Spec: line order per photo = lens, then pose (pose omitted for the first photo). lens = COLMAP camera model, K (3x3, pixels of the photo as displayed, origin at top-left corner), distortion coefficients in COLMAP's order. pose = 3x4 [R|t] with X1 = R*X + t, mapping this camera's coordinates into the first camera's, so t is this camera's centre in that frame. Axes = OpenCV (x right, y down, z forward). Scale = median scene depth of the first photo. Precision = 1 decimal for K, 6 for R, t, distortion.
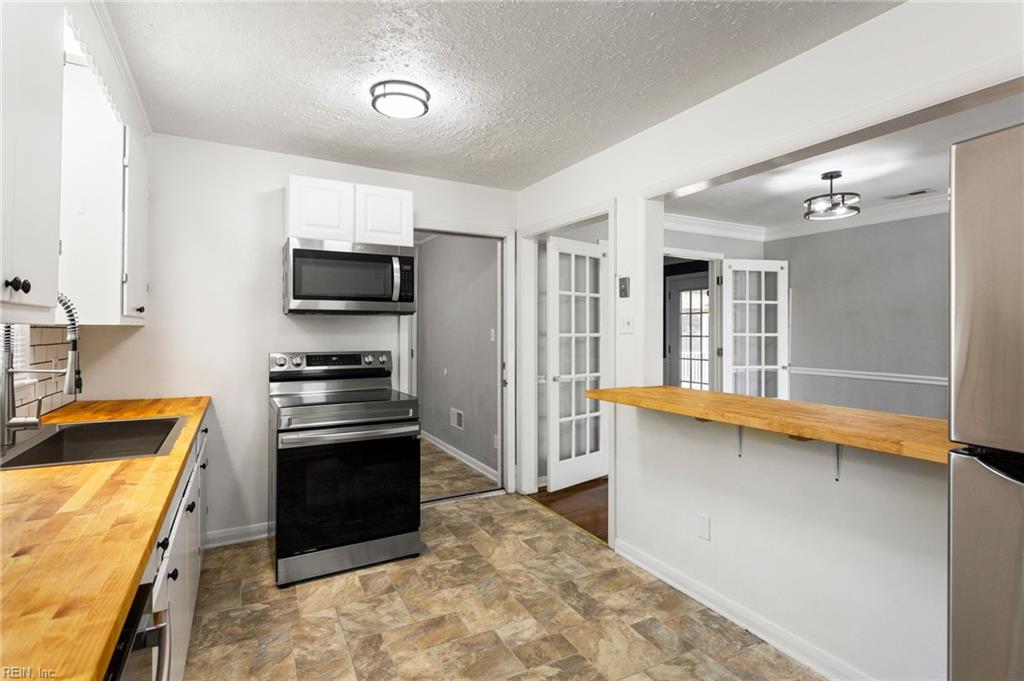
lens RADIAL K [[495.9, 0, 507.9], [0, 495.9, 338.9], [0, 0, 1]] dist [0.002898, -0.000012]
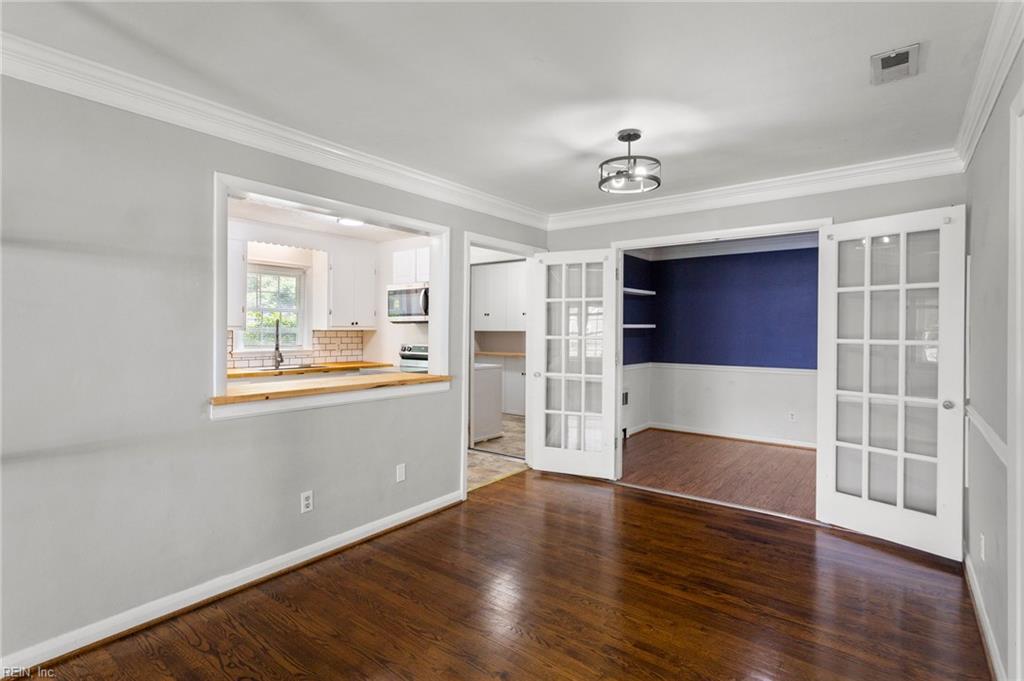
lens RADIAL K [[495.9, 0, 505.8], [0, 495.9, 336.9], [0, 0, 1]] dist [0.002898, -0.000012]
pose [[0.413290, 0.026878, -0.910203, 1.209231], [0.002651, 0.999525, 0.030719, -0.048741], [0.910596, -0.015109, 0.413022, 0.475931]]
